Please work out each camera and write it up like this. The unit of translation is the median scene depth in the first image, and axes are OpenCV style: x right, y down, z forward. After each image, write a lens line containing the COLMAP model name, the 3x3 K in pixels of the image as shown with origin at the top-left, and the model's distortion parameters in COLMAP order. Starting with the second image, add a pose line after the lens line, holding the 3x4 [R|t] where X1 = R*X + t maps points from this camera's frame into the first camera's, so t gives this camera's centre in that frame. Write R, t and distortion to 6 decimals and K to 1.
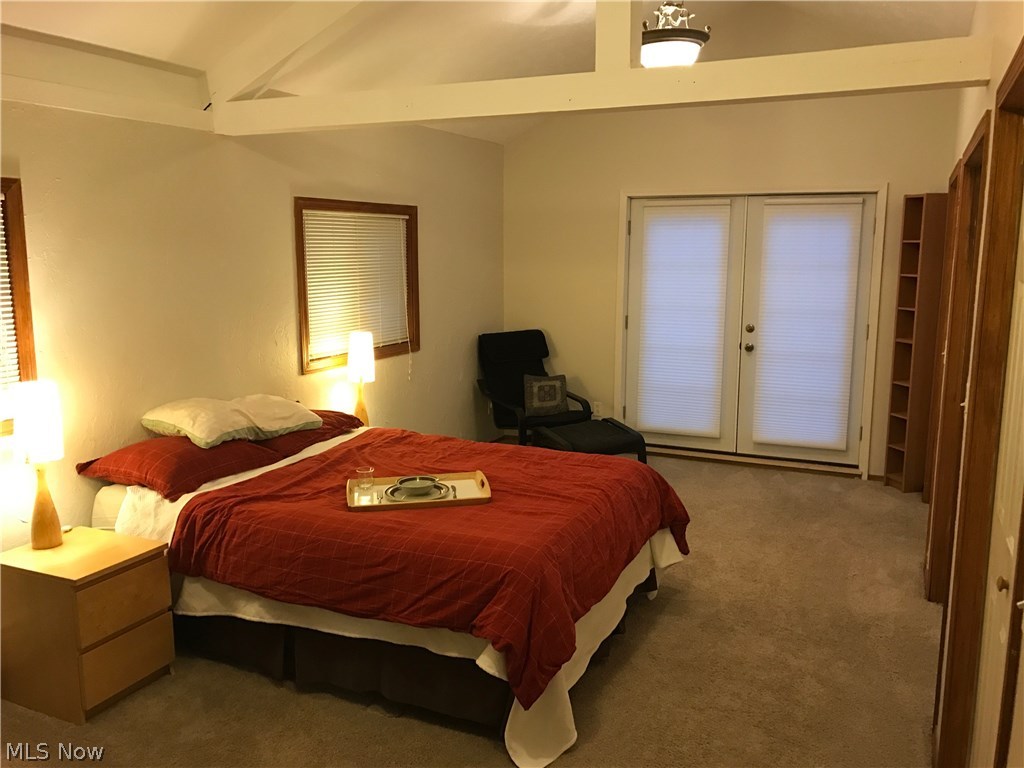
lens RADIAL K [[847.7, 0, 503.7], [0, 847.7, 366.4], [0, 0, 1]] dist [0.038621, -0.008433]
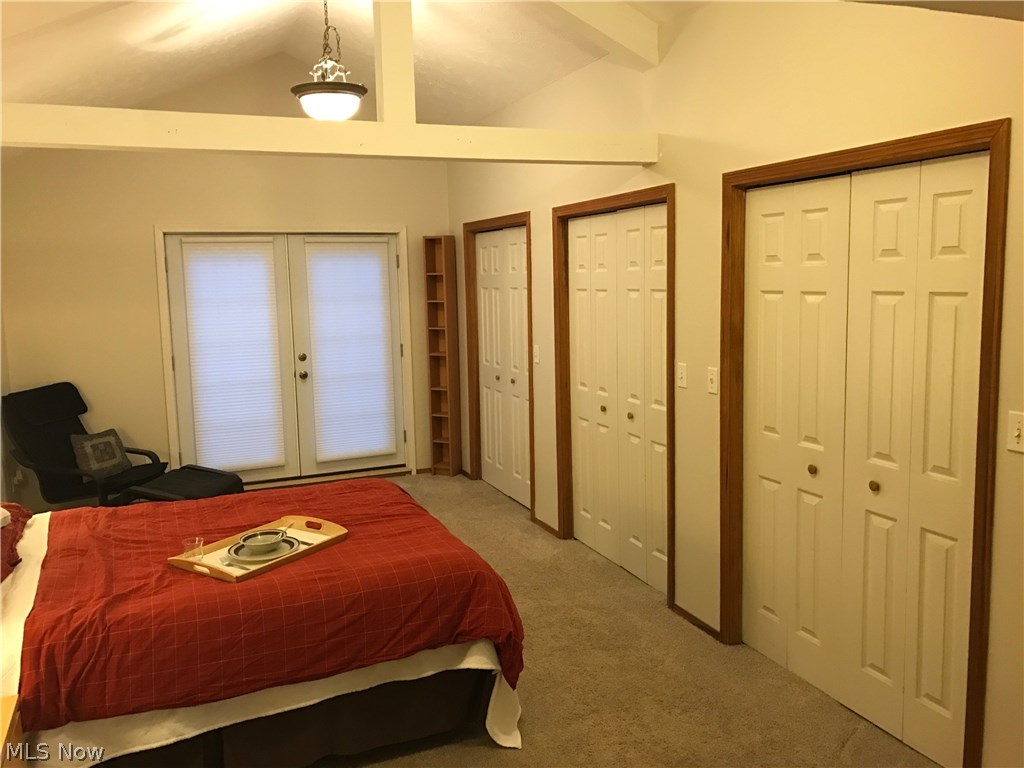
lens RADIAL K [[847.7, 0, 503.7], [0, 847.7, 366.4], [0, 0, 1]] dist [0.038621, -0.008433]
pose [[0.682881, -0.099645, 0.723701, -0.353116], [0.130391, 0.991371, 0.013463, -0.016653], [-0.718798, 0.085170, 0.689982, 0.094028]]
